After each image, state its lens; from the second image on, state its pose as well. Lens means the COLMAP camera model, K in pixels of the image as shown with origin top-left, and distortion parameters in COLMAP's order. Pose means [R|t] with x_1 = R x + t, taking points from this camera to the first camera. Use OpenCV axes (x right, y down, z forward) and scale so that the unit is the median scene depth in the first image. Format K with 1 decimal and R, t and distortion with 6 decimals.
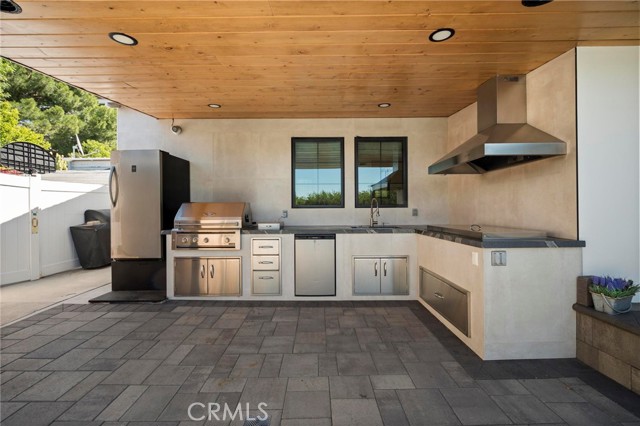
lens RADIAL K [[253.9, 0, 319.5], [0, 253.9, 208.7], [0, 0, 1]] dist [0.001201, 0.000920]
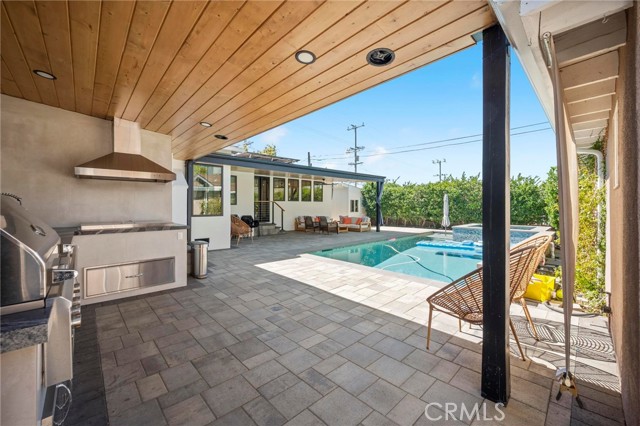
lens RADIAL K [[253.9, 0, 315.2], [0, 253.9, 205.8], [0, 0, 1]] dist [0.001201, 0.000920]
pose [[-0.670811, 0.005729, 0.741606, -0.788294], [0.001334, 0.999978, -0.006518, -0.005863], [-0.741627, -0.003383, -0.670804, 0.835448]]
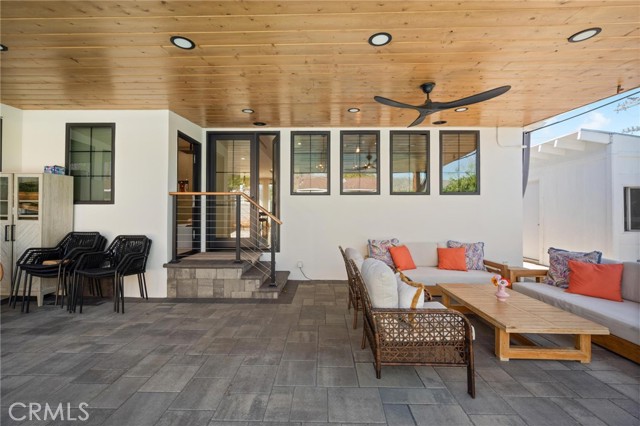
lens RADIAL K [[253.9, 0, 315.6], [0, 253.9, 210.1], [0, 0, 1]] dist [0.001201, 0.000920]
pose [[0.019830, 0.021524, 0.999572, 0.811986], [-0.005603, 0.999755, -0.021416, 0.004562], [-0.999788, -0.005176, 0.019945, -1.110138]]
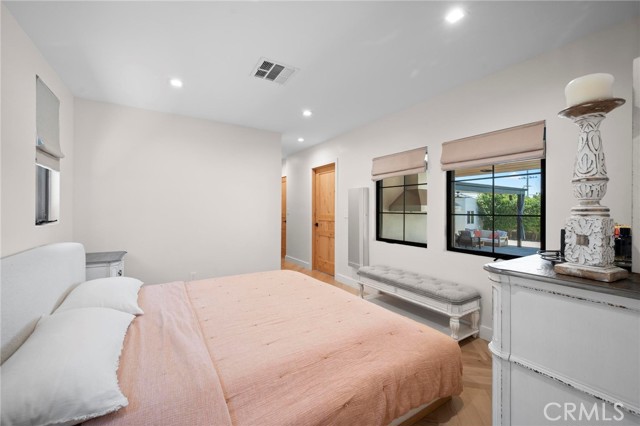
lens RADIAL K [[253.9, 0, 327.0], [0, 253.9, 210.9], [0, 0, 1]] dist [0.001201, 0.000920]
pose [[-0.536874, 0.001267, 0.843662, -0.271014], [-0.006413, 0.999964, -0.005583, -0.102285], [-0.843638, -0.008407, -0.536846, 1.685473]]
